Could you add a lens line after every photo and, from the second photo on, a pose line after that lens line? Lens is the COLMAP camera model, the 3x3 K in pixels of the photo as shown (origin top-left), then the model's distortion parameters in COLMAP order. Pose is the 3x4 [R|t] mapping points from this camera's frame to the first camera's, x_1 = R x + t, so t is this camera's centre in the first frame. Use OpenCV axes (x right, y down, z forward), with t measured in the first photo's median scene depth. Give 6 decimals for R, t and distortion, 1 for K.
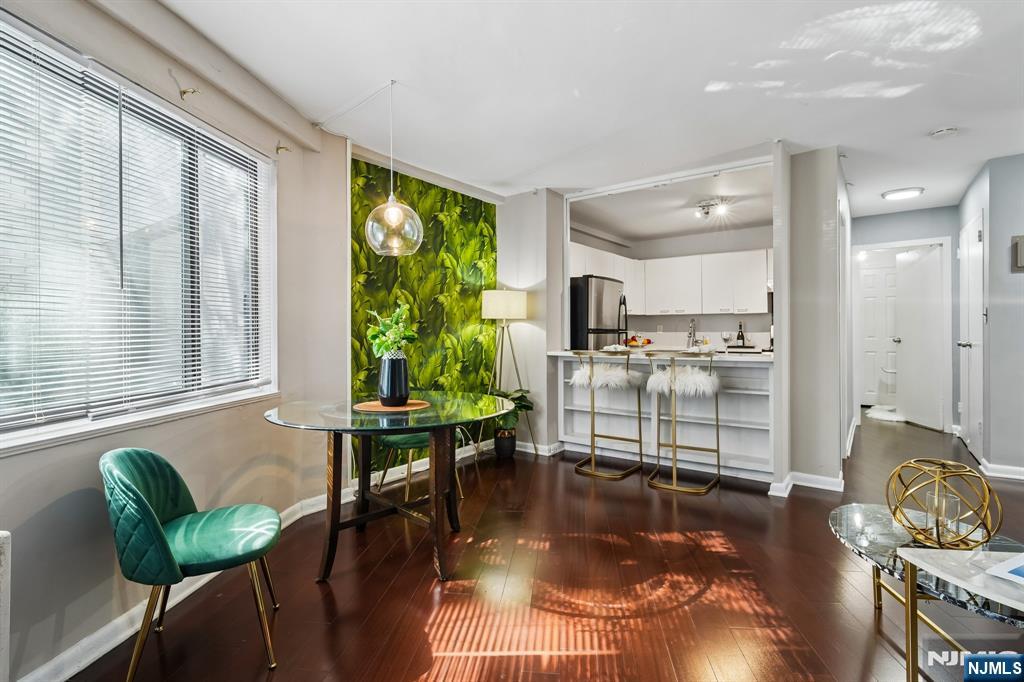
lens RADIAL K [[486.6, 0, 511.1], [0, 486.6, 327.4], [0, 0, 1]] dist [0.002723, -0.000356]
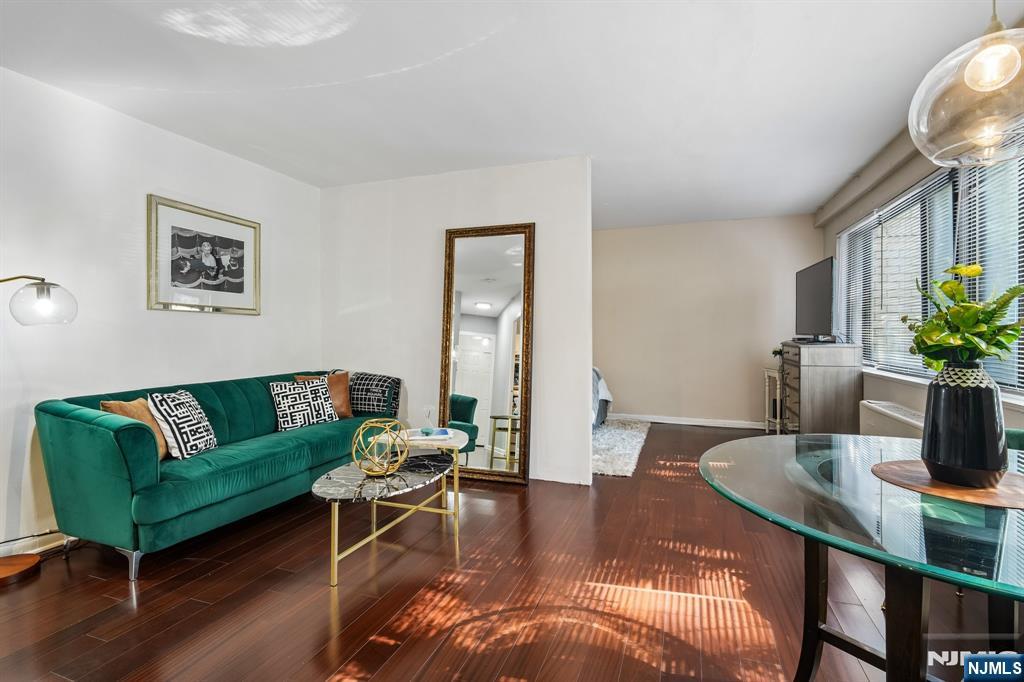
lens RADIAL K [[479.5, 0, 514.6], [0, 479.5, 337.2], [0, 0, 1]] dist [0.002271, -0.000298]
pose [[-0.974777, 0.007205, 0.223063, 0.052664], [0.007708, 0.999969, 0.001385, 0.007266], [-0.223047, 0.003070, -0.974803, 0.957485]]
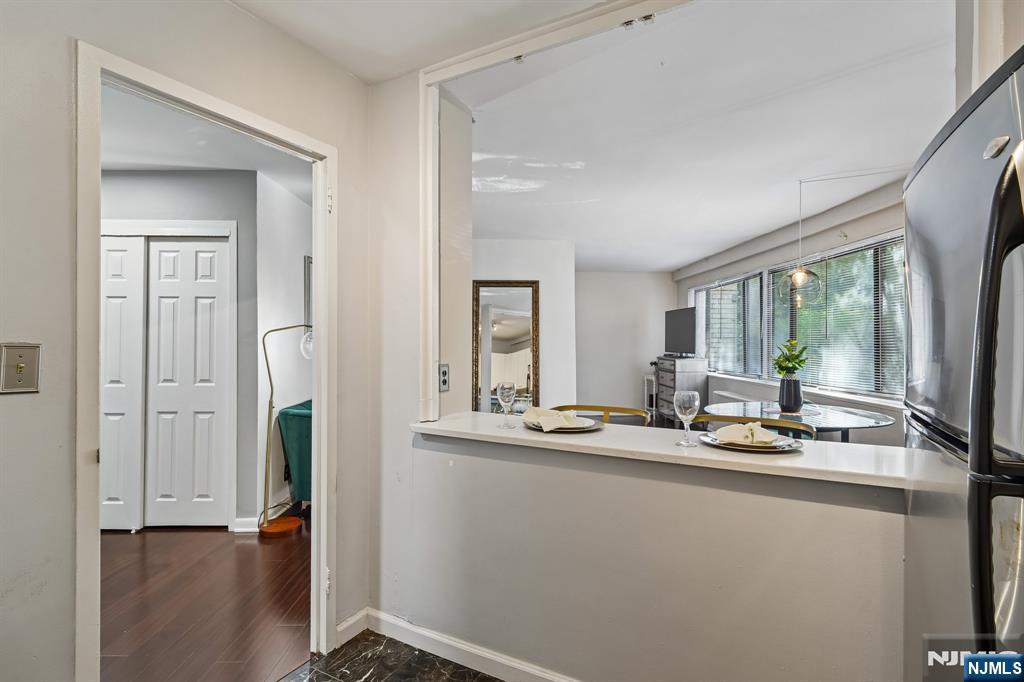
lens RADIAL K [[479.5, 0, 514.6], [0, 479.5, 337.2], [0, 0, 1]] dist [0.002271, -0.000298]
pose [[-0.992466, 0.004566, -0.122433, 0.483460], [0.006228, 0.999894, -0.013196, -0.031453], [0.122360, -0.013859, -0.992389, 1.447812]]
